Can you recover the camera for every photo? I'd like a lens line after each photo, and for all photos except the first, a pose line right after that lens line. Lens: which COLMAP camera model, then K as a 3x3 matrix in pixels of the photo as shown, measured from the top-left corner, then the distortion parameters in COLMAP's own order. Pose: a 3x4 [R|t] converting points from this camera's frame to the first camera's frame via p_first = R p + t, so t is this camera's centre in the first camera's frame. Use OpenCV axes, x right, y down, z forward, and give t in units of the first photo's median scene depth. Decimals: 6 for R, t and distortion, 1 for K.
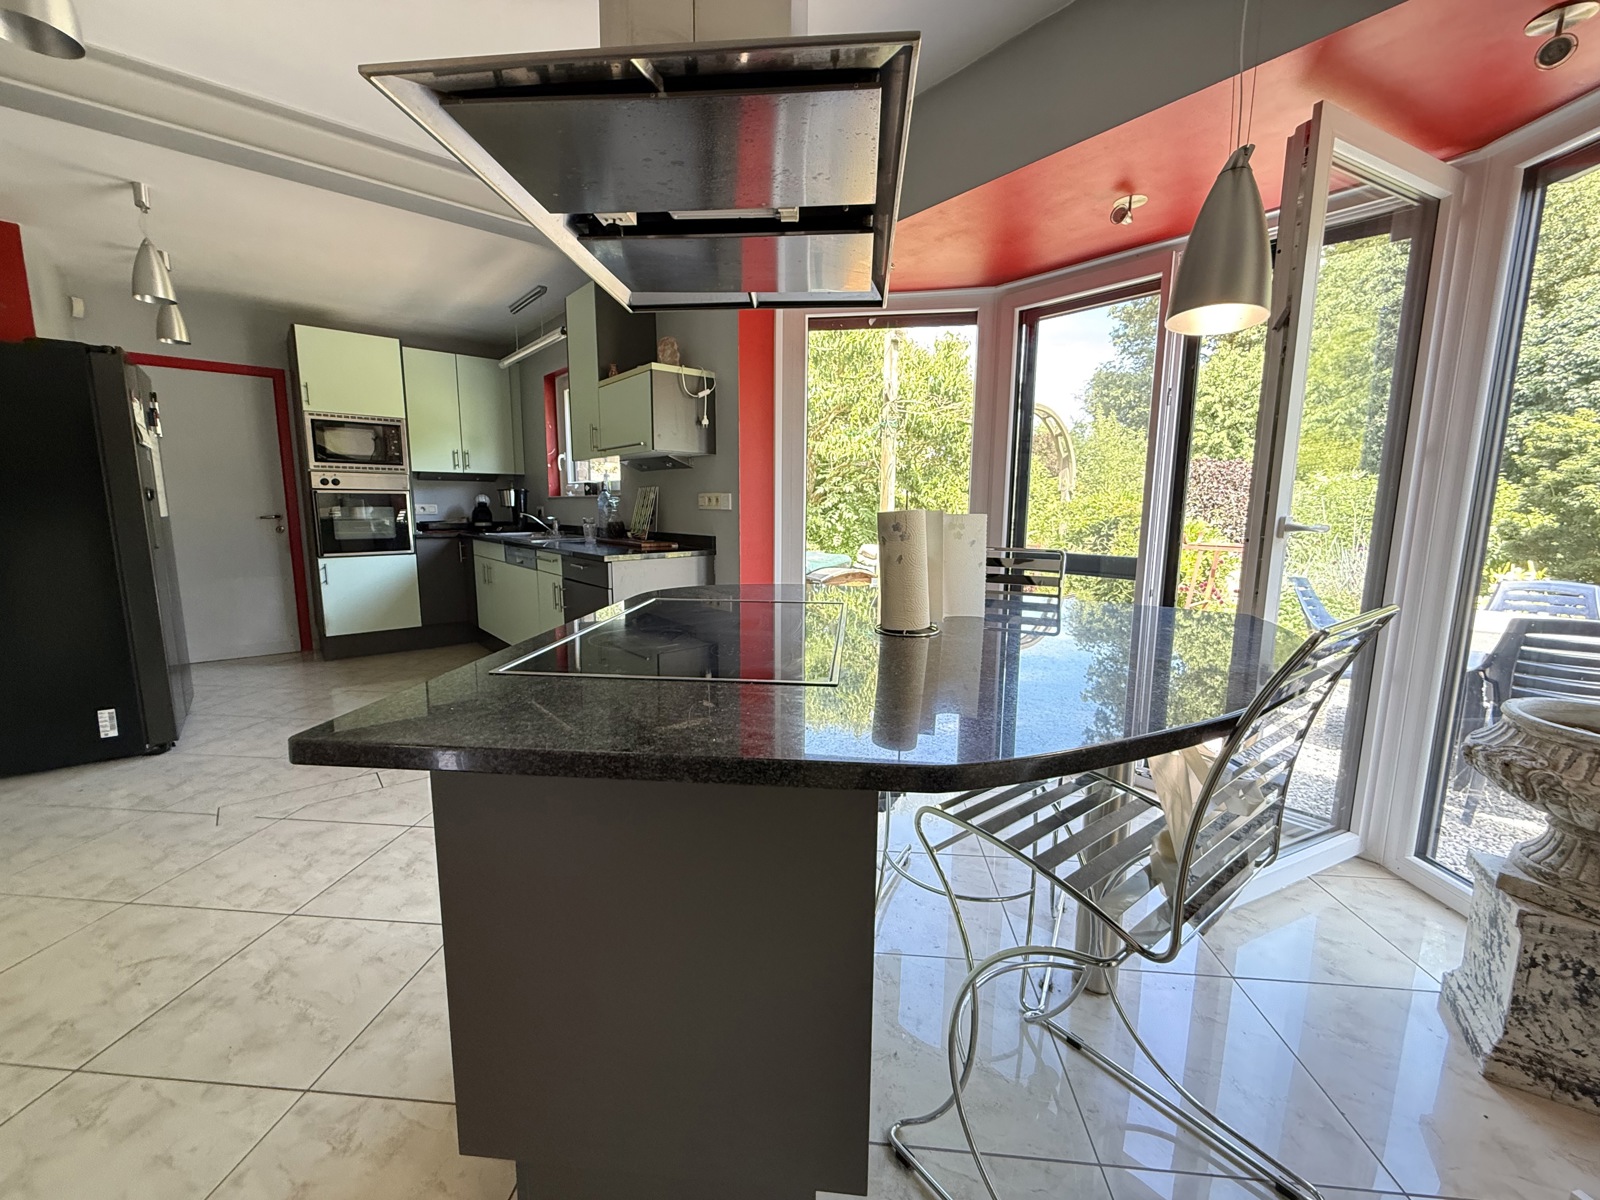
lens RADIAL K [[638.1, 0, 798.8], [0, 638.1, 595.4], [0, 0, 1]] dist [-0.000366, 0.000235]
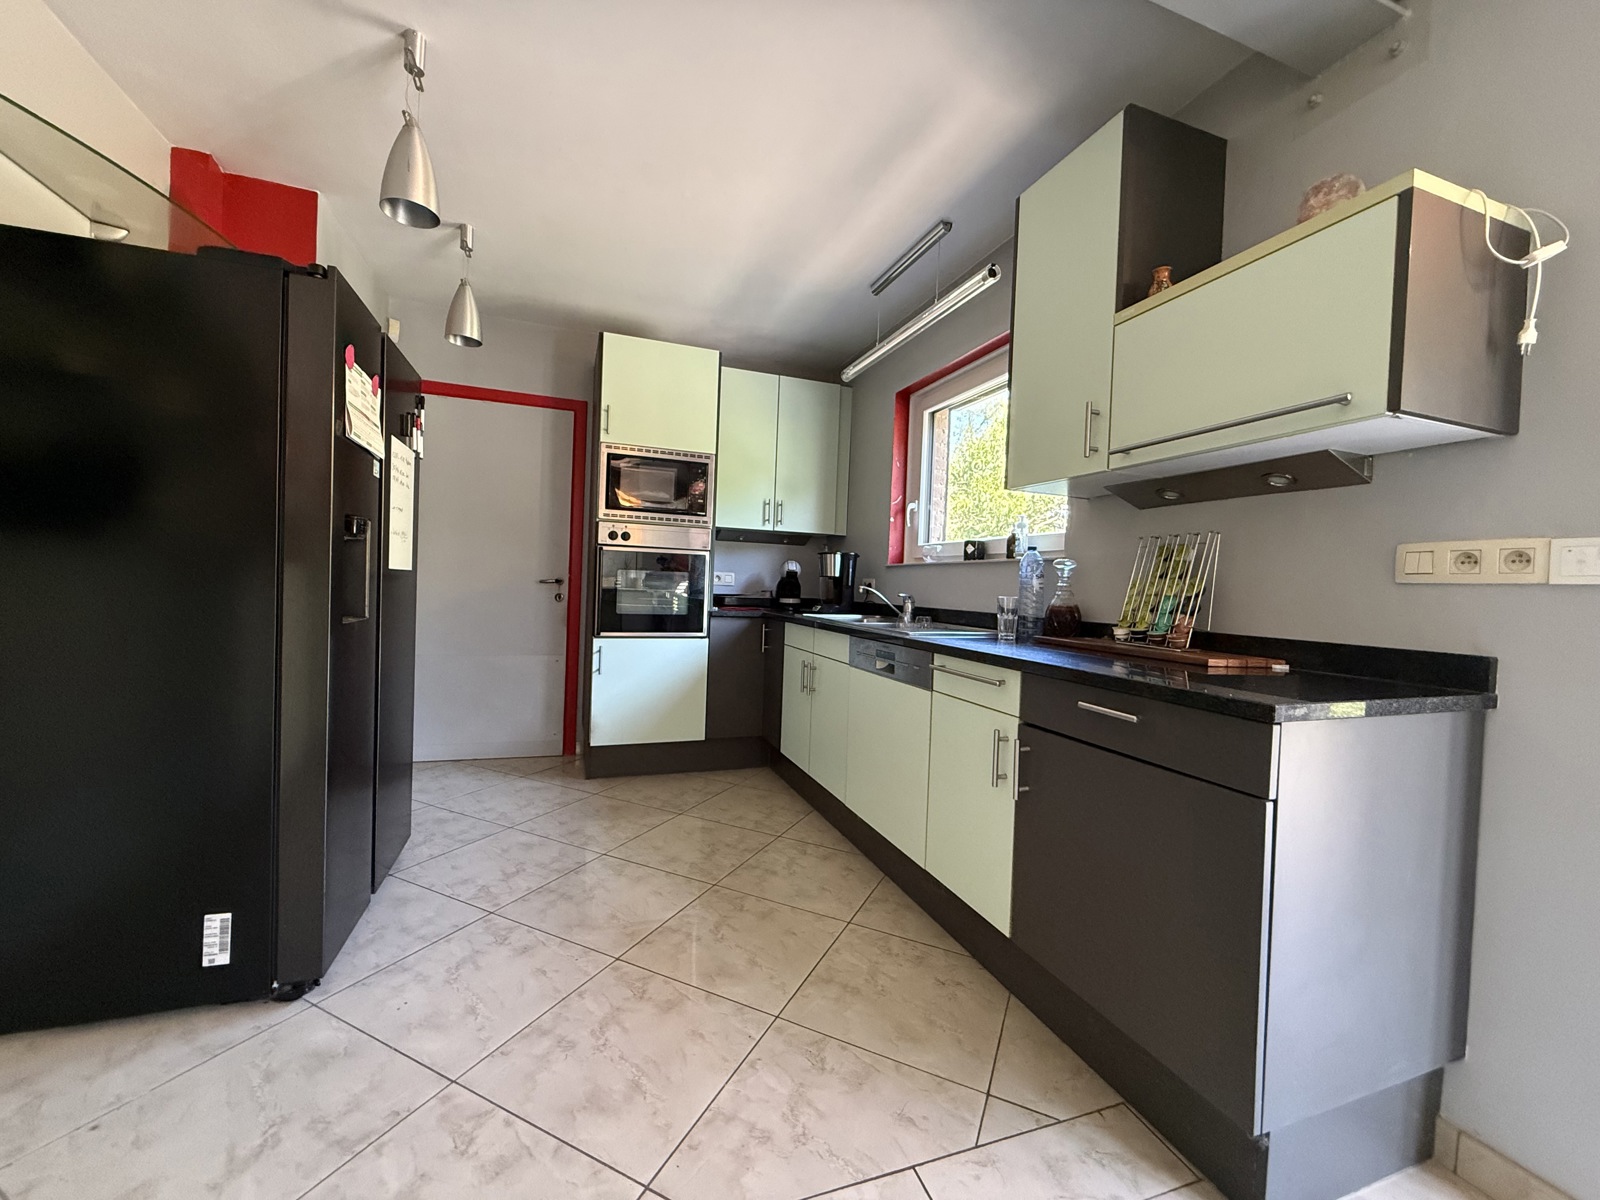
lens RADIAL K [[638.1, 0, 798.8], [0, 638.1, 595.4], [0, 0, 1]] dist [-0.000366, 0.000235]
pose [[0.937940, 0.035974, -0.344926, -0.269508], [-0.081820, 0.989482, -0.119290, -0.036621], [0.337007, 0.140109, 0.931019, 0.373900]]
